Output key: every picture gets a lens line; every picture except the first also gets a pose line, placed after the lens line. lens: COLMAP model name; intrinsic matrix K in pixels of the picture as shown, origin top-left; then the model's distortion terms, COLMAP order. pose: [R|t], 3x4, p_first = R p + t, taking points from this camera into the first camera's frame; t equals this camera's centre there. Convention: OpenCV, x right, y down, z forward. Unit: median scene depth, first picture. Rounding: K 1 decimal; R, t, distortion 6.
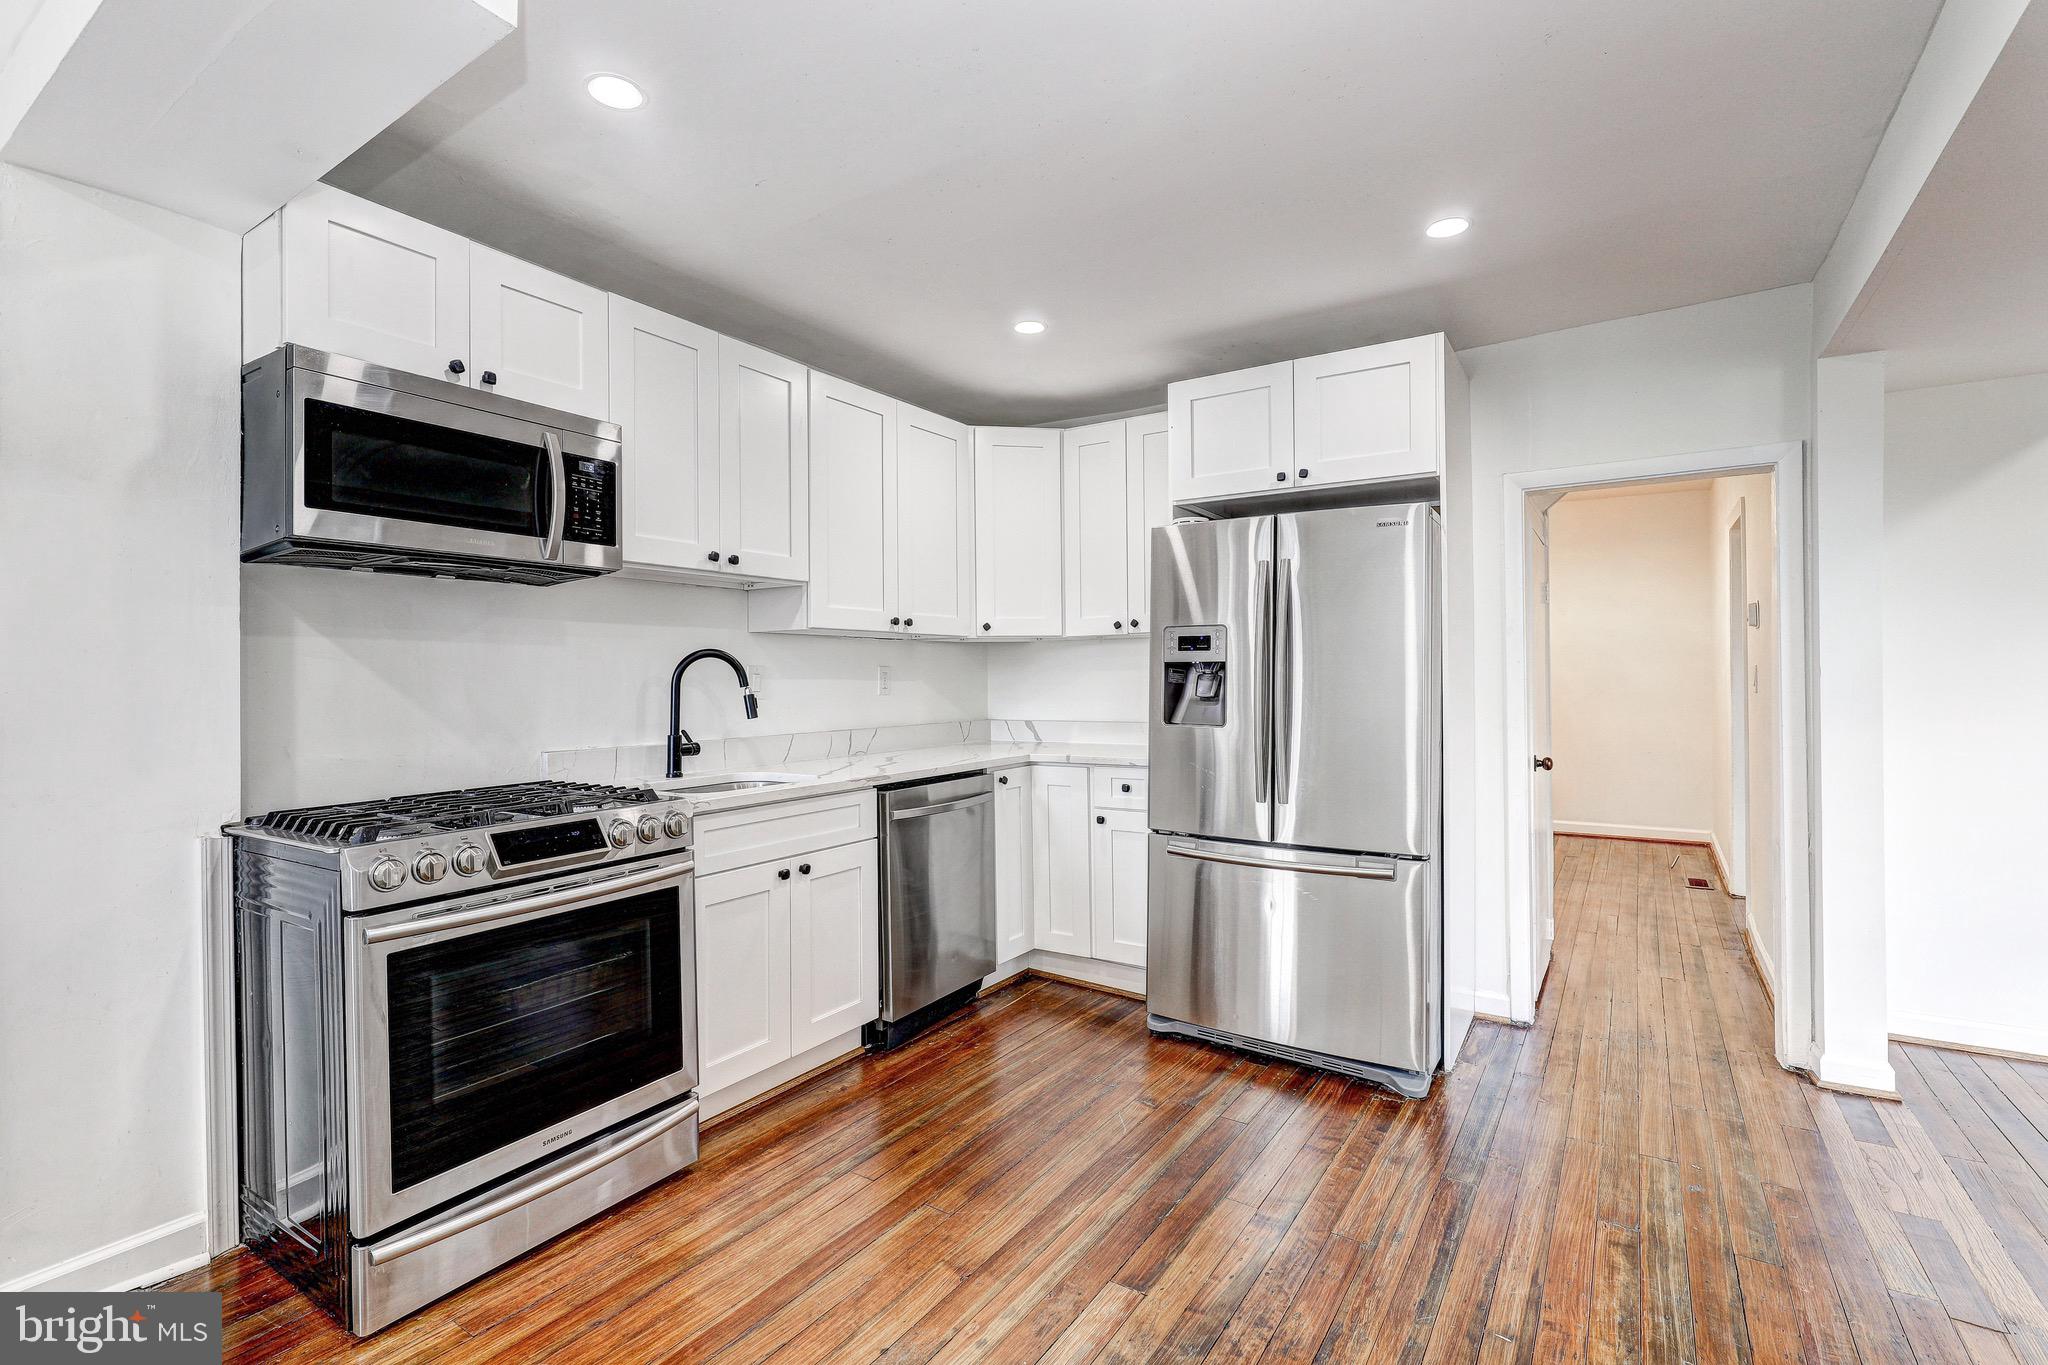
lens RADIAL K [[927.6, 0, 1020.1], [0, 927.6, 670.5], [0, 0, 1]] dist [0.000782, 0.000156]
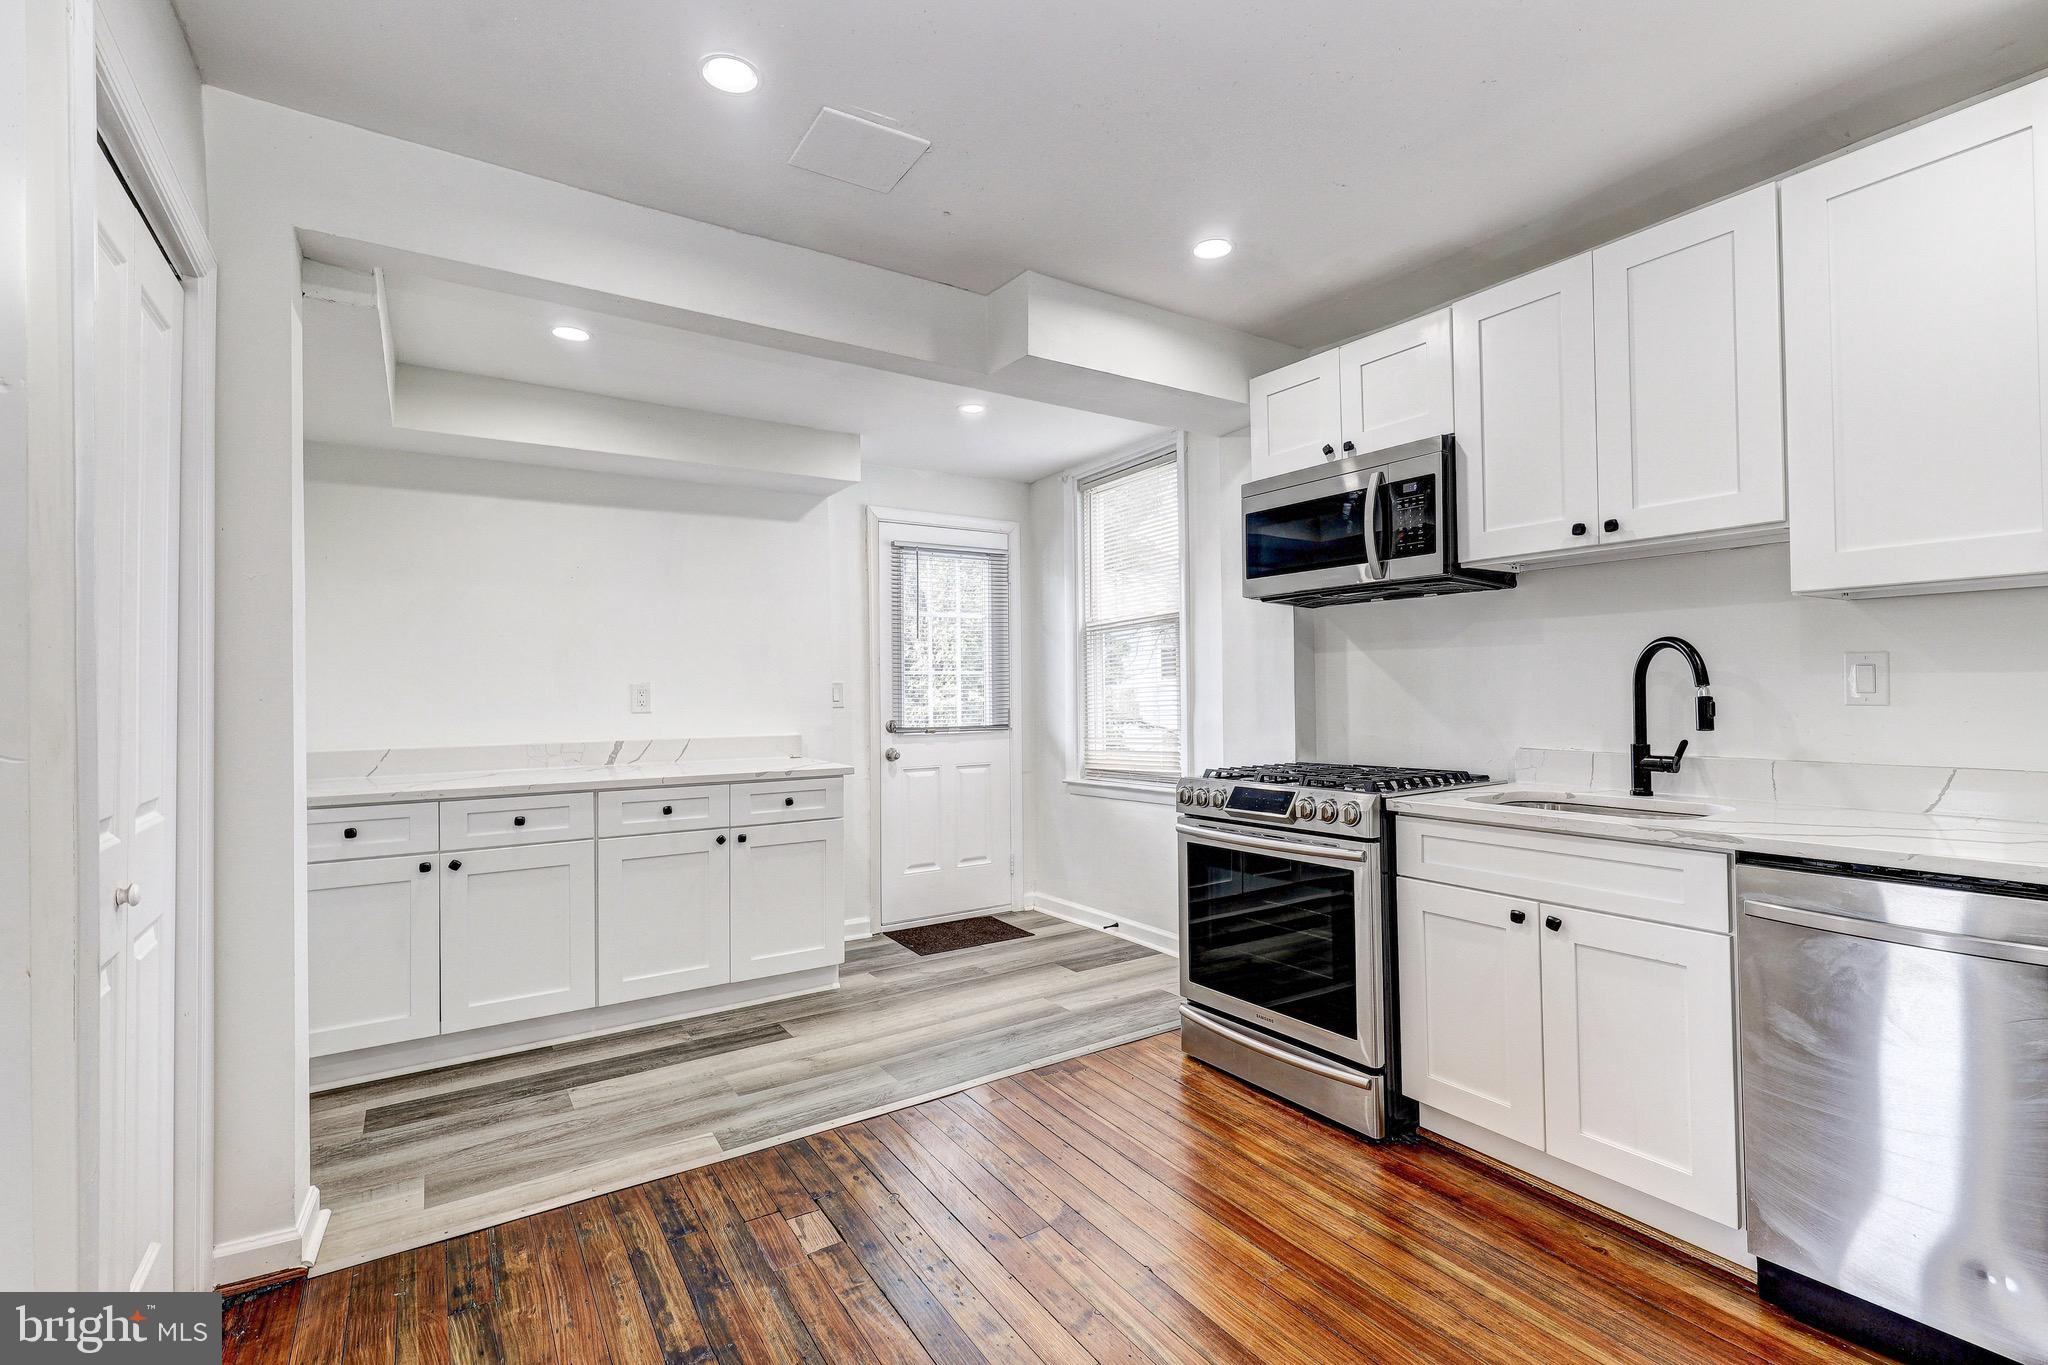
lens RADIAL K [[927.6, 0, 1035.7], [0, 927.6, 682.1], [0, 0, 1]] dist [0.000782, 0.000156]
pose [[-0.391726, 0.007265, -0.920053, 0.700012], [0.025503, 0.999670, -0.002964, 0.004126], [0.919728, -0.024625, -0.391782, 0.980718]]
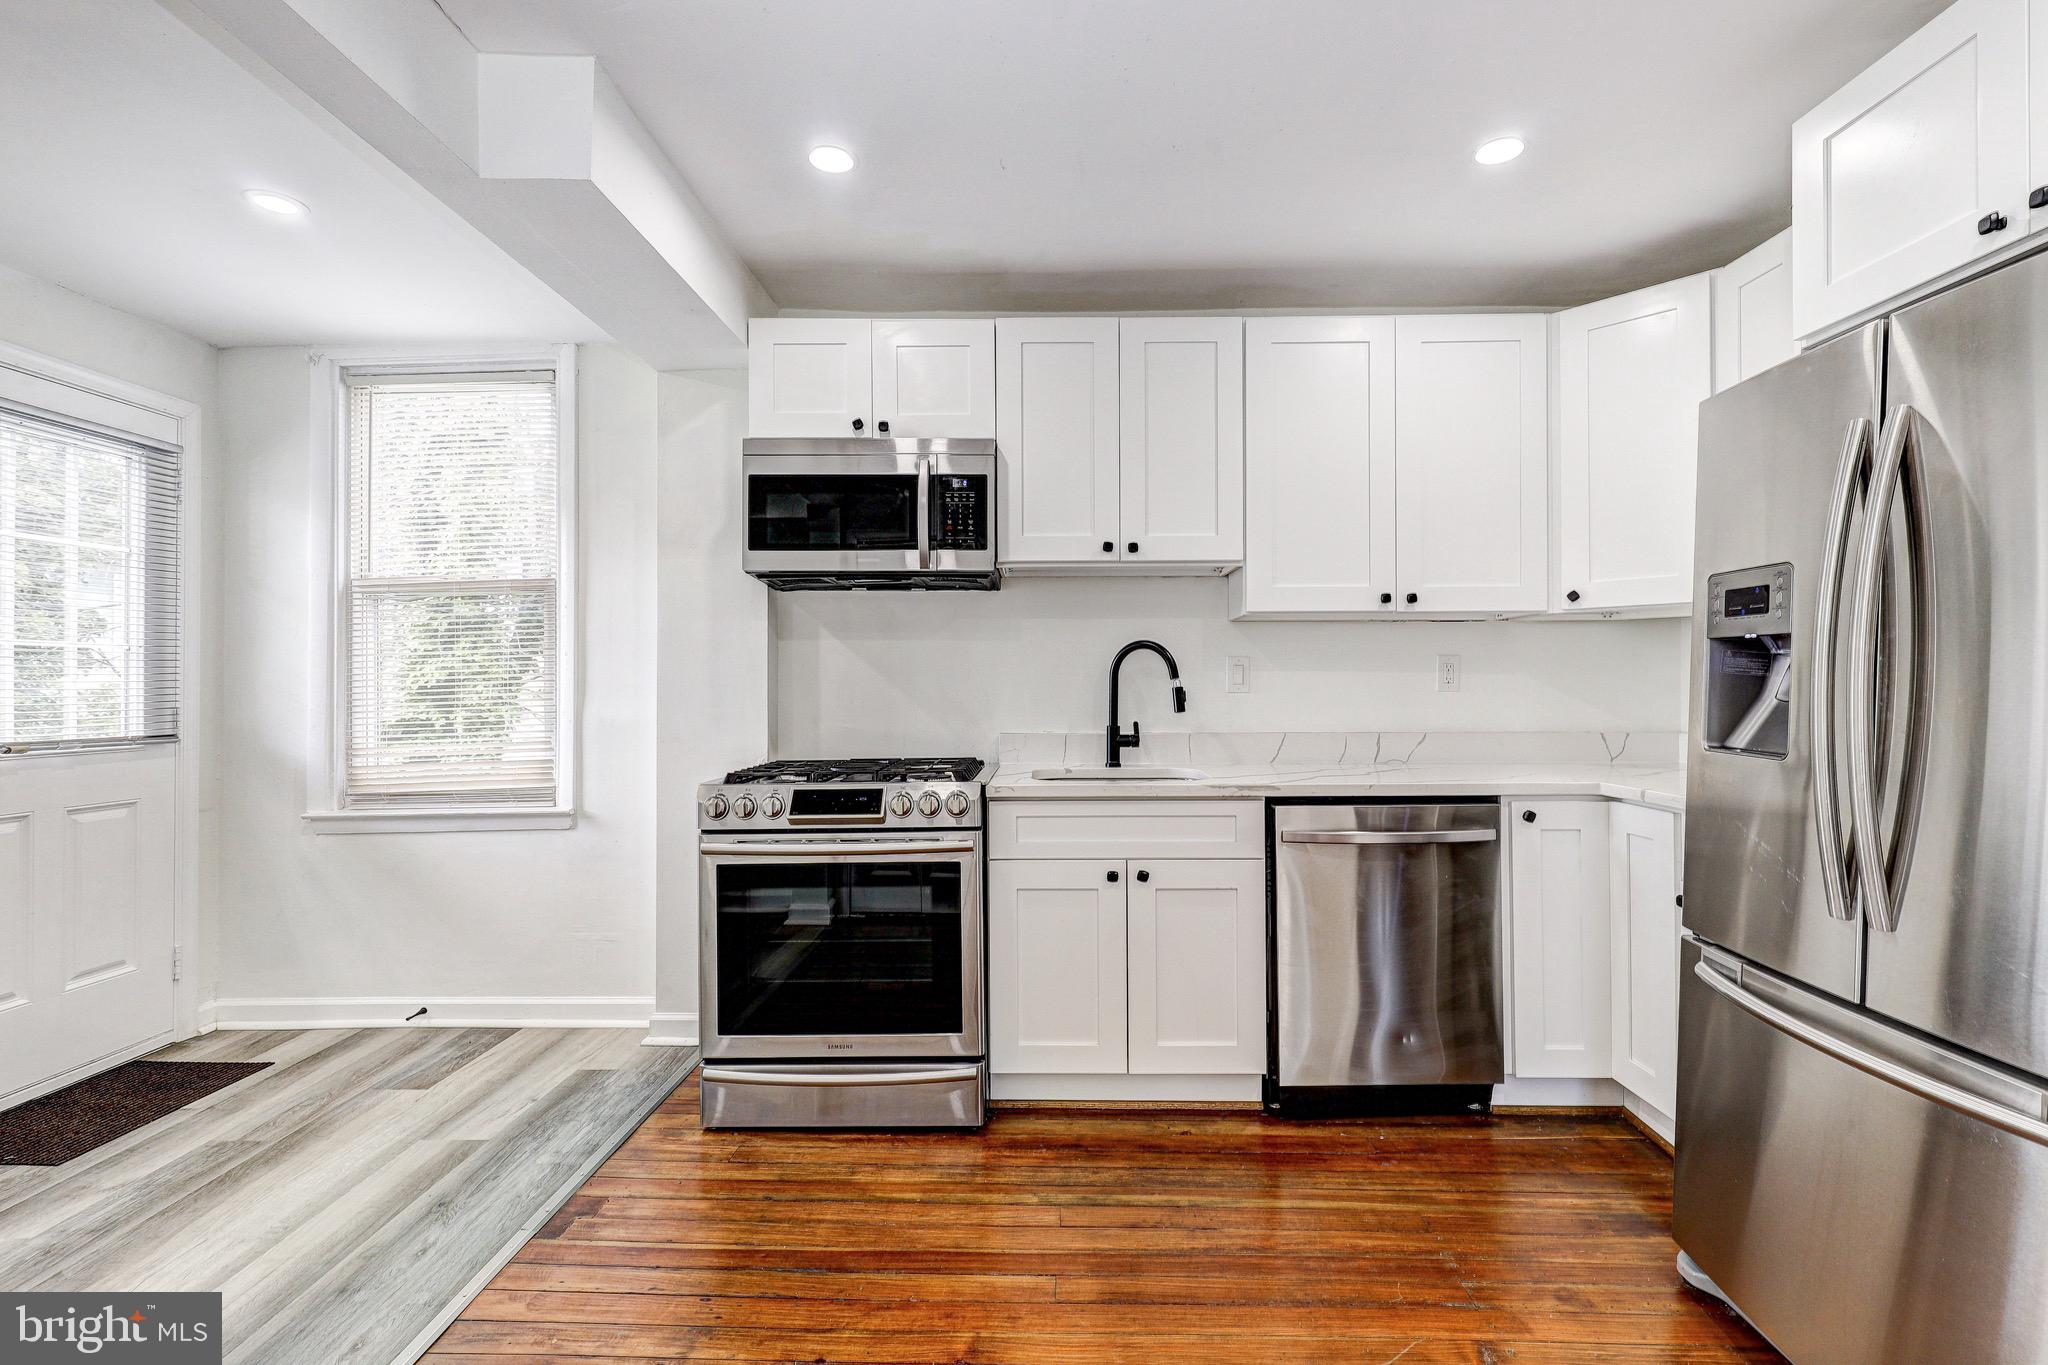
lens RADIAL K [[927.6, 0, 1050.5], [0, 927.6, 682.9], [0, 0, 1]] dist [0.000782, 0.000156]
pose [[0.543209, 0.007317, -0.839566, 0.527267], [0.004461, 0.999923, 0.011600, 0.012406], [0.839586, -0.010046, 0.543134, 0.457728]]
